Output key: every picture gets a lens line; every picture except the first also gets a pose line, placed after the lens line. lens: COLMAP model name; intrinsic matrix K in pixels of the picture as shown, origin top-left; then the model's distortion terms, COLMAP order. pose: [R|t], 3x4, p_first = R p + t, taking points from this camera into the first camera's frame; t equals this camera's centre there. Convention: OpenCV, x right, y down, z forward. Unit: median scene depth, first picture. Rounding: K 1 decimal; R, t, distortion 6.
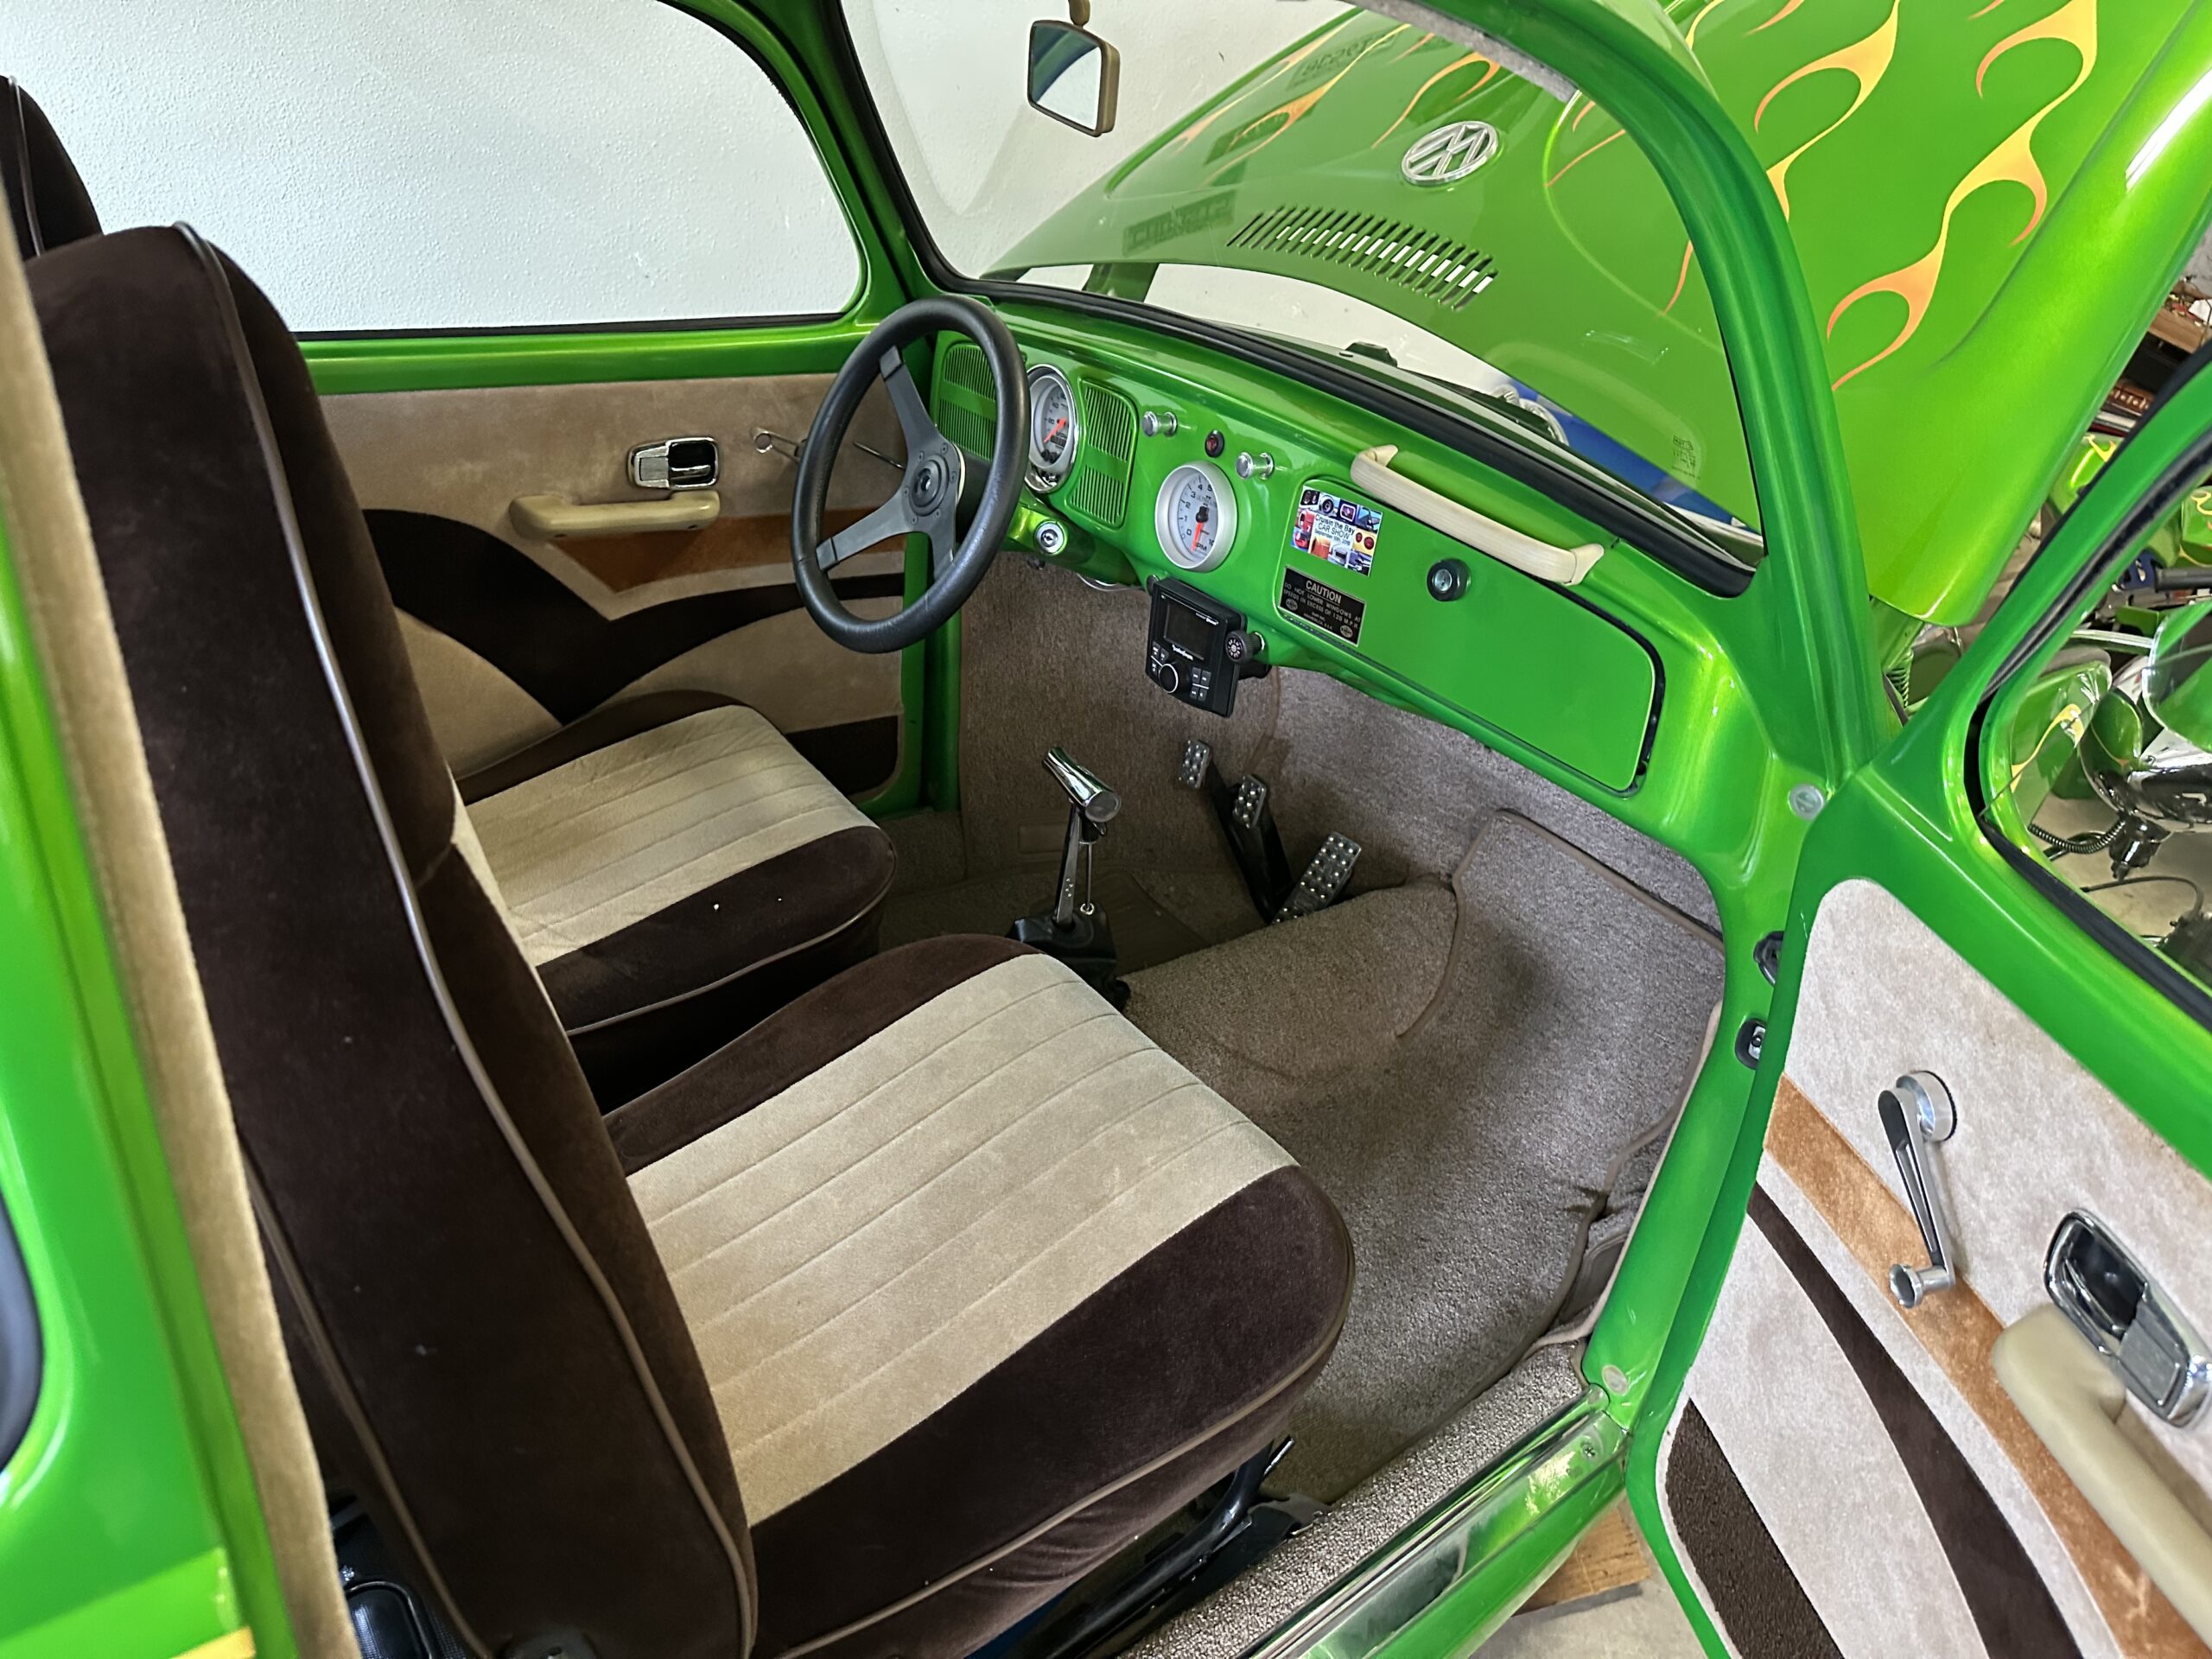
lens RADIAL K [[1516.2, 0, 1106.0], [0, 1516.2, 829.5], [0, 0, 1]] dist [0.063026, 0.000086]
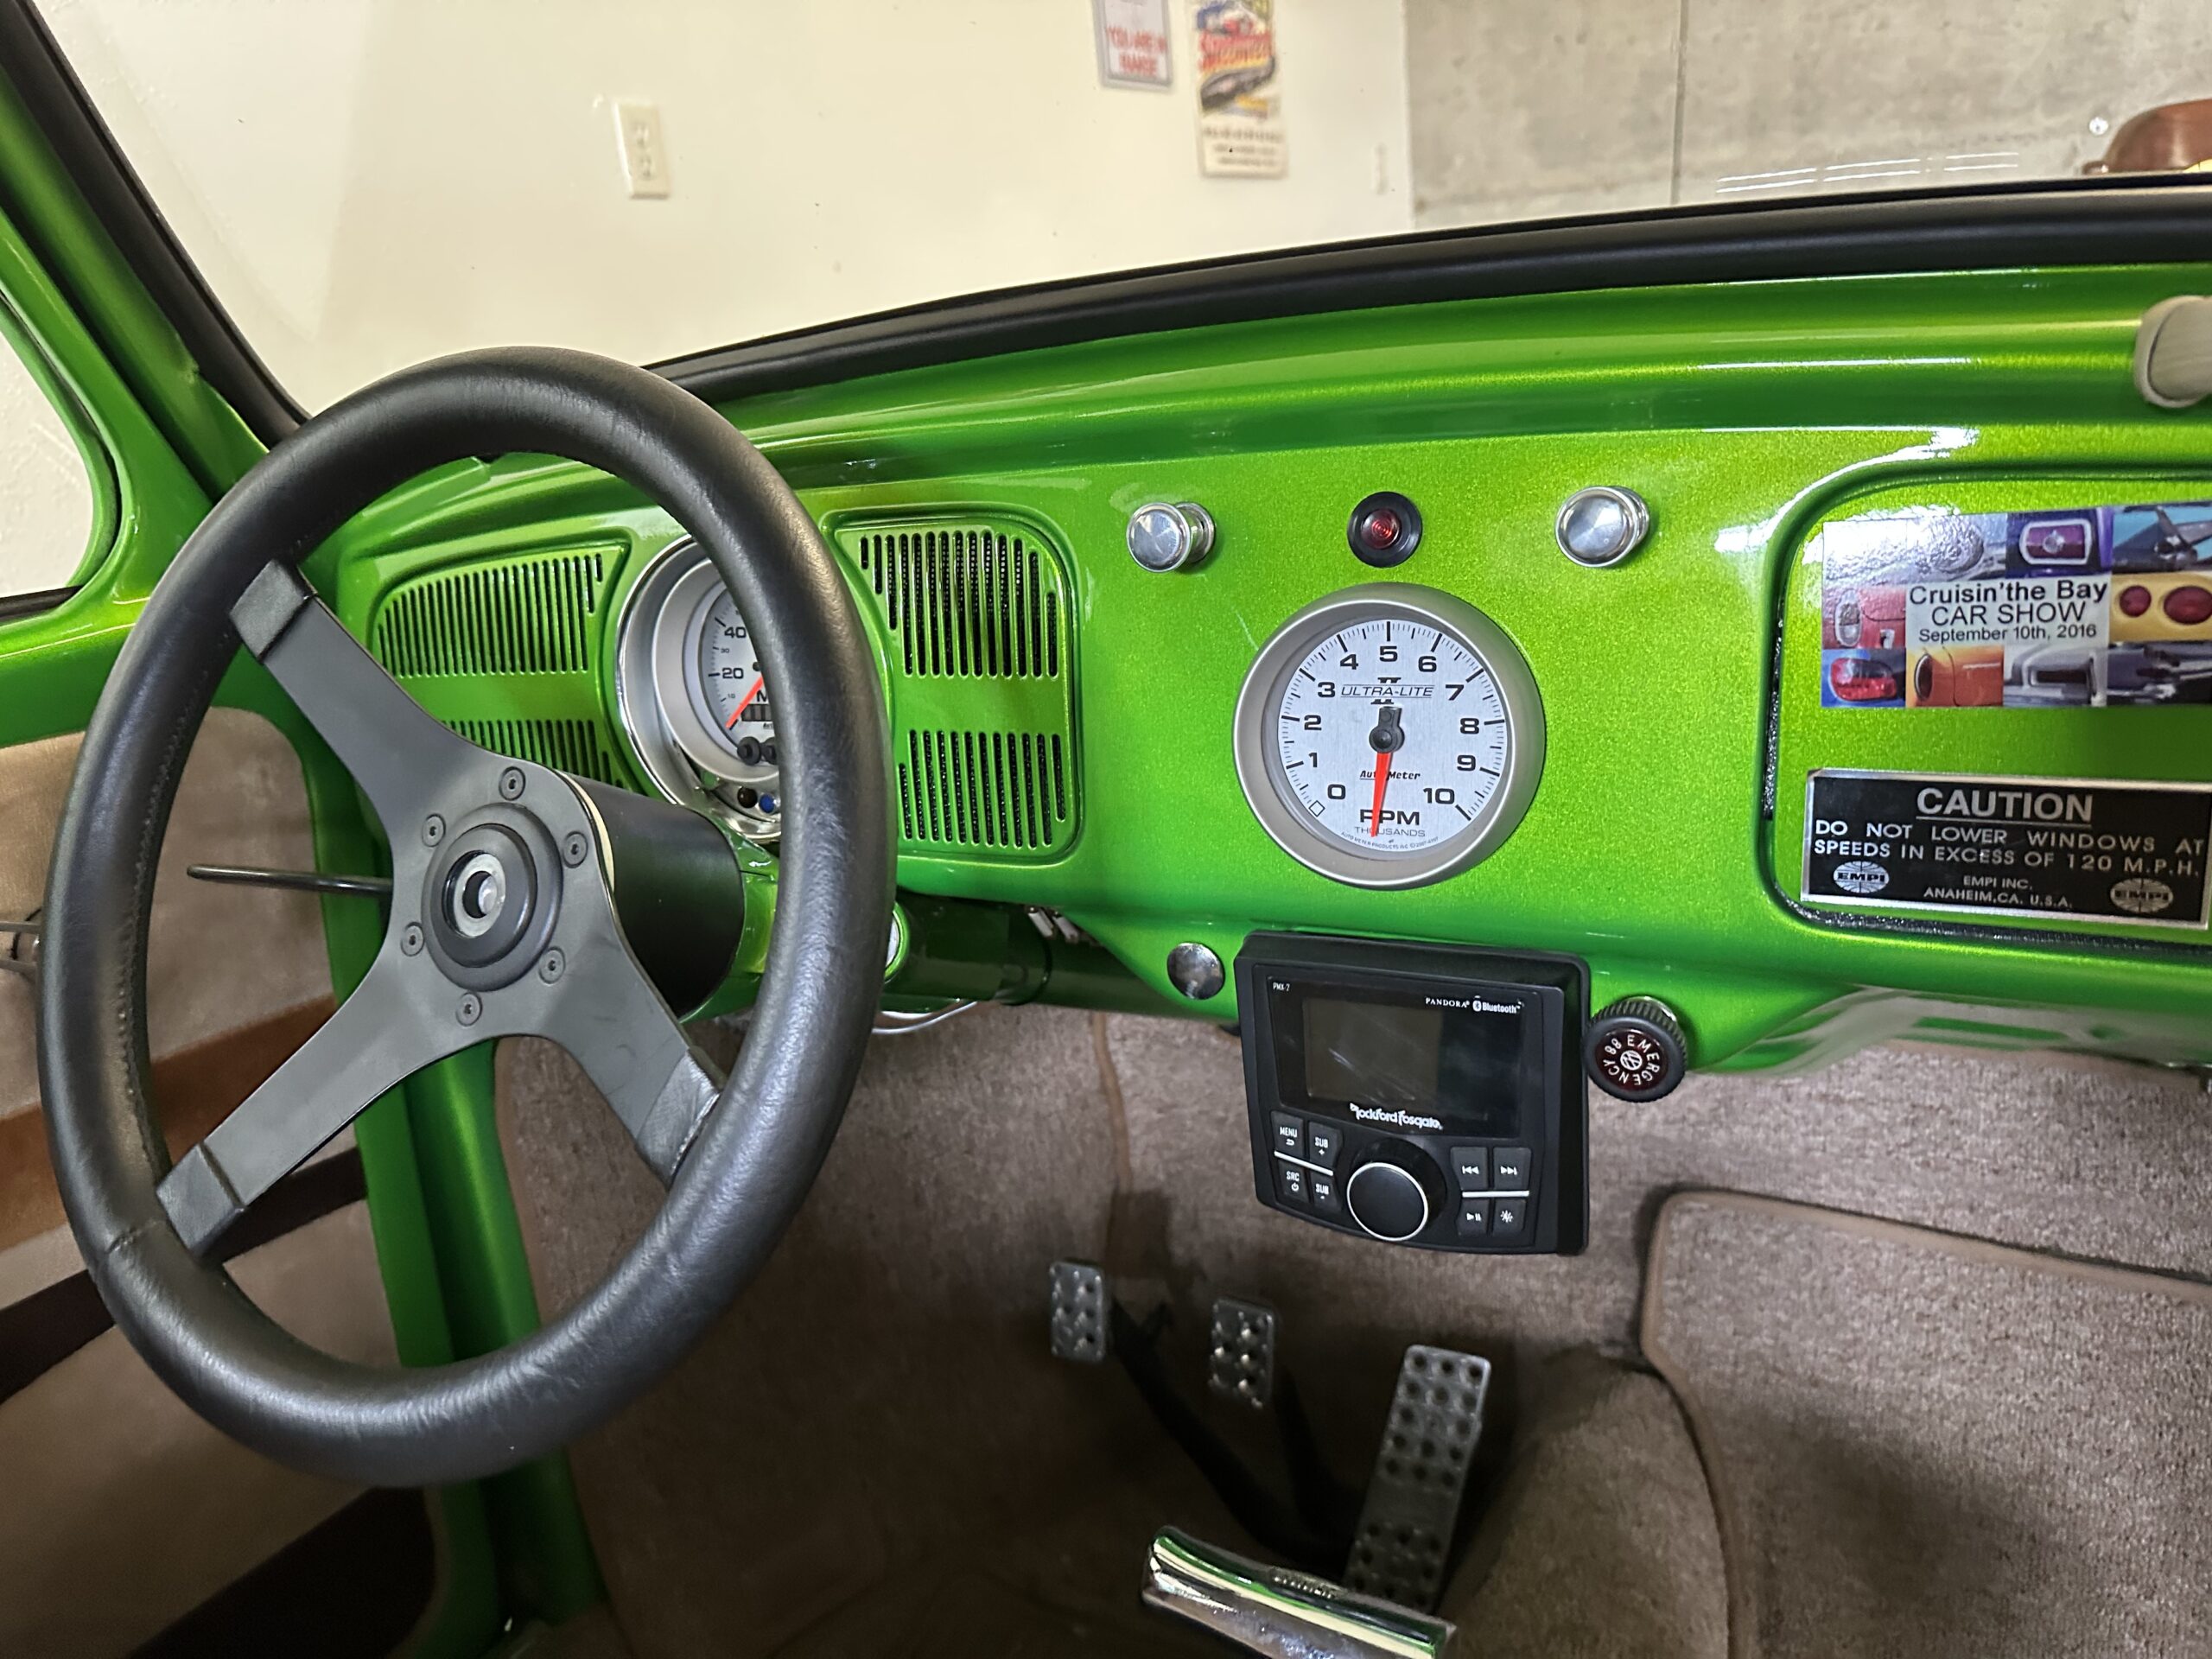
lens RADIAL K [[1620.7, 0, 1106.0], [0, 1620.7, 829.5], [0, 0, 1]] dist [0.002448, 0.001611]
pose [[0.878628, -0.264819, 0.397346, -0.125423], [0.348795, 0.924244, -0.155288, -0.127217], [-0.326121, 0.275033, 0.904435, 0.582061]]
